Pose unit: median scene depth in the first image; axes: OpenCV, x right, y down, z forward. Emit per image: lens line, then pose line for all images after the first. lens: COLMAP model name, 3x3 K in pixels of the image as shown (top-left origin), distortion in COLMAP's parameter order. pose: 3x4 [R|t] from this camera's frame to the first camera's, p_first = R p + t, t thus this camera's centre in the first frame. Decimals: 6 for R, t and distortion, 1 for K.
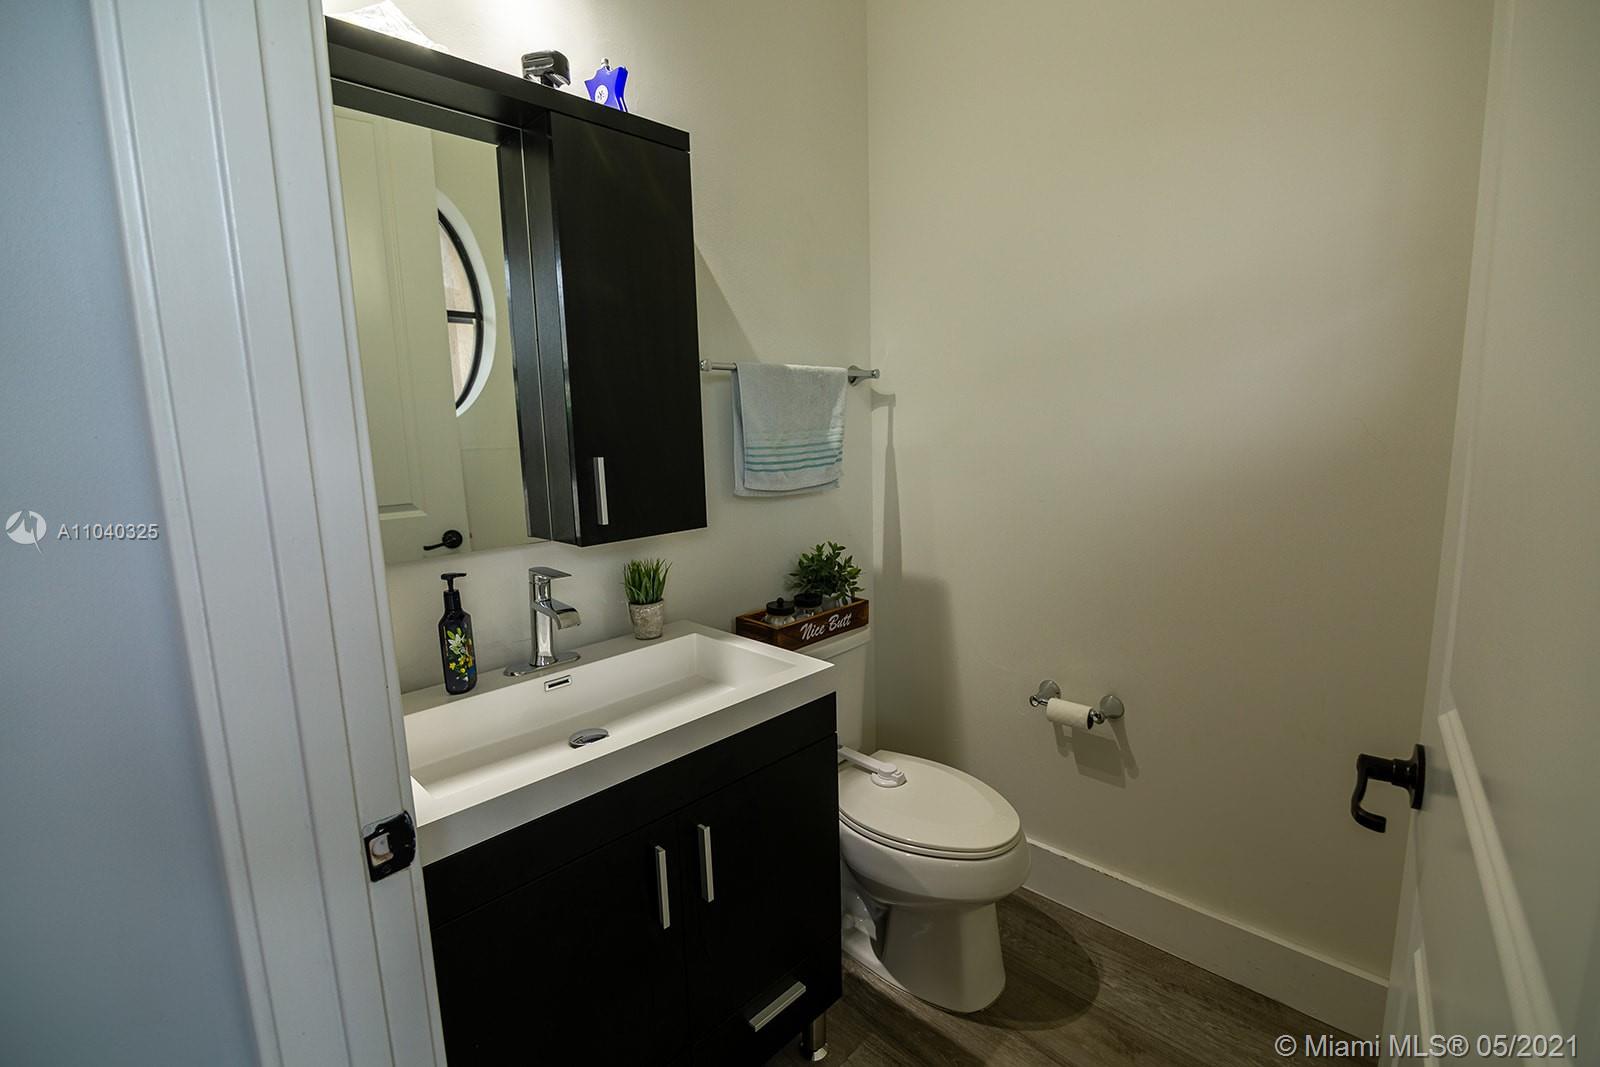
lens RADIAL K [[718.4, 0, 793.0], [0, 718.4, 528.9], [0, 0, 1]] dist [-0.017115, -0.001019]
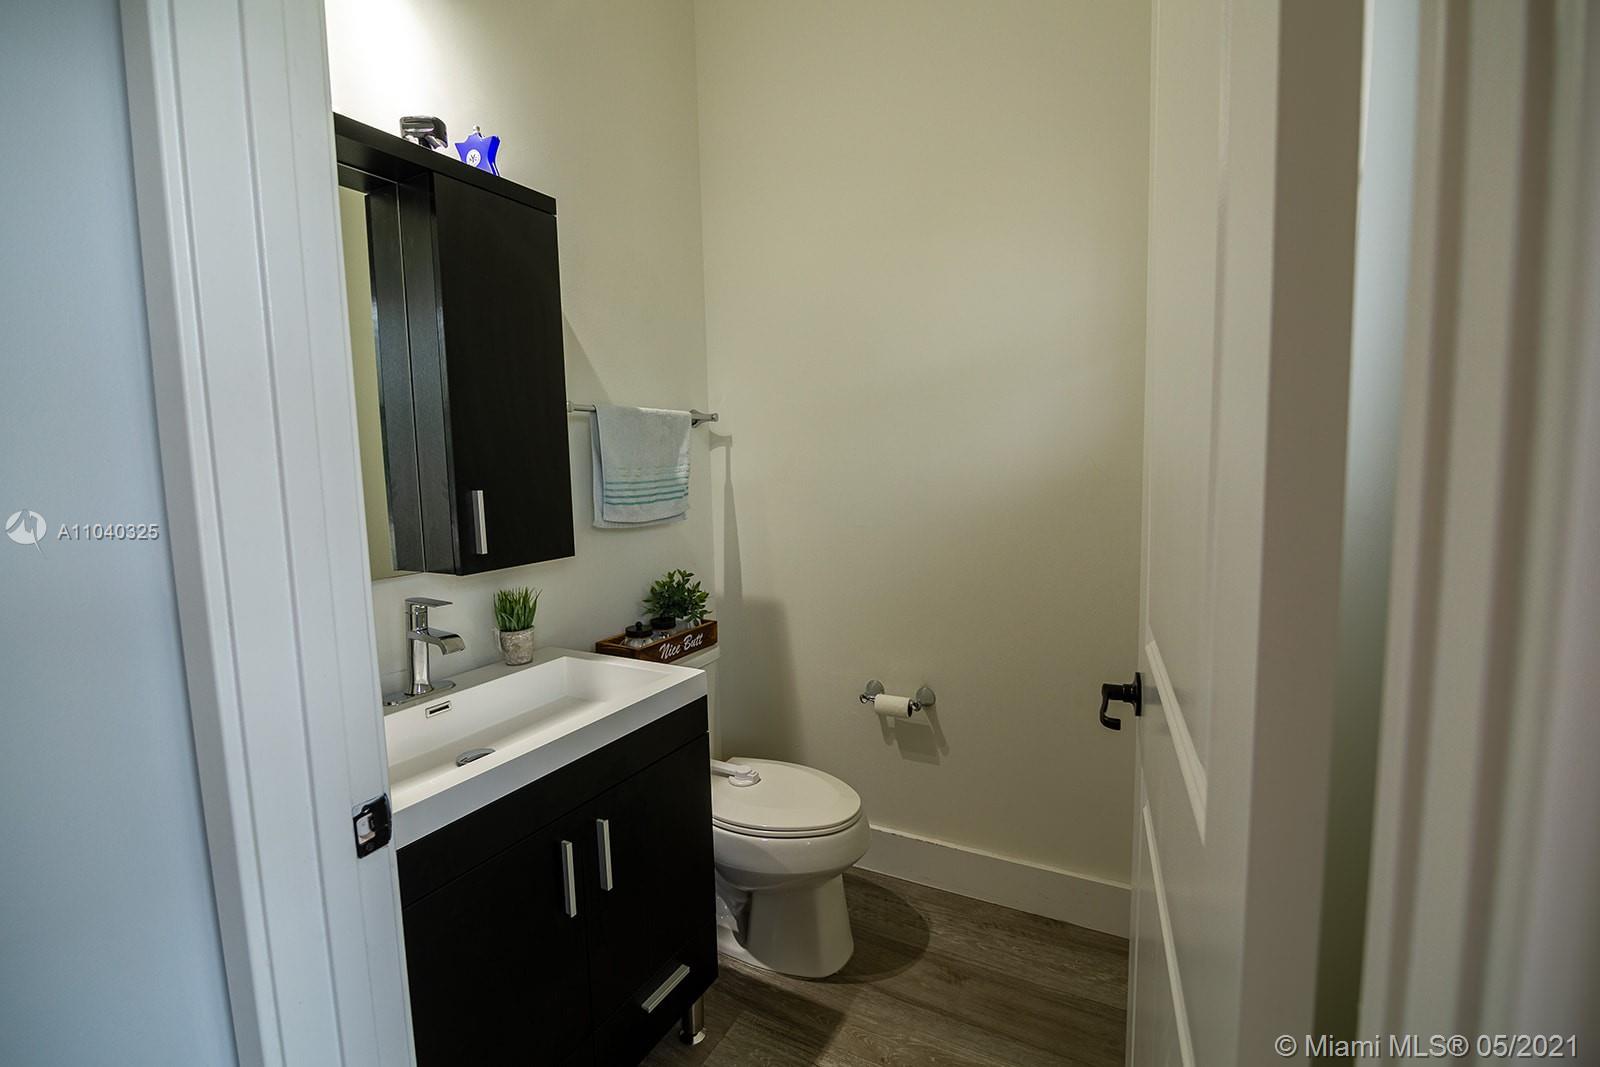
lens RADIAL K [[705.7, 0, 798.7], [0, 705.7, 528.7], [0, 0, 1]] dist [-0.018440, -0.000234]
pose [[0.962297, -0.024597, 0.270886, -0.080023], [0.039981, 0.997877, -0.051419, 0.024047], [-0.269046, 0.060311, 0.961237, -0.103404]]
